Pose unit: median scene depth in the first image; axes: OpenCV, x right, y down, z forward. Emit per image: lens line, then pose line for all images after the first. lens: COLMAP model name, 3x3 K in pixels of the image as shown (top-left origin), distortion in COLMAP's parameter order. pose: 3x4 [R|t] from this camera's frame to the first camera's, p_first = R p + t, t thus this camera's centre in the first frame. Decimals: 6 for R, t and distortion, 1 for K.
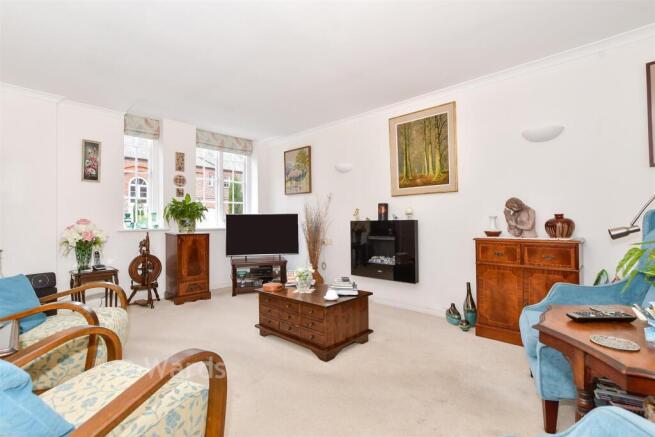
lens RADIAL K [[309.5, 0, 327.5], [0, 309.5, 218.5], [0, 0, 1]] dist [-0.002035, -0.000071]
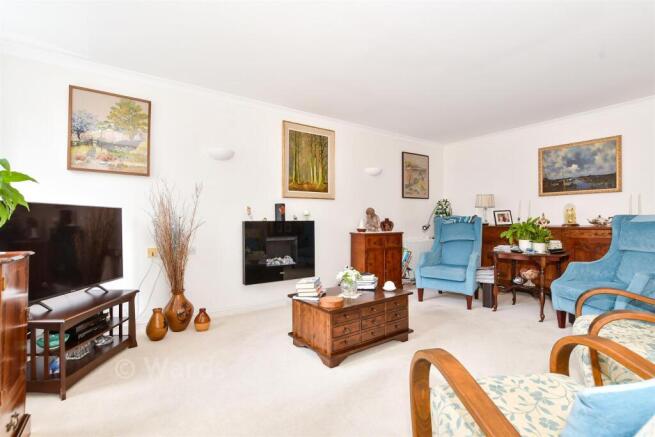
lens RADIAL K [[309.5, 0, 327.5], [0, 309.5, 218.5], [0, 0, 1]] dist [-0.002035, -0.000071]
pose [[0.197751, 0.012626, 0.980171, -0.790532], [-0.010313, 0.999889, -0.010799, 0.007794], [-0.980198, -0.007973, 0.197860, 0.686301]]
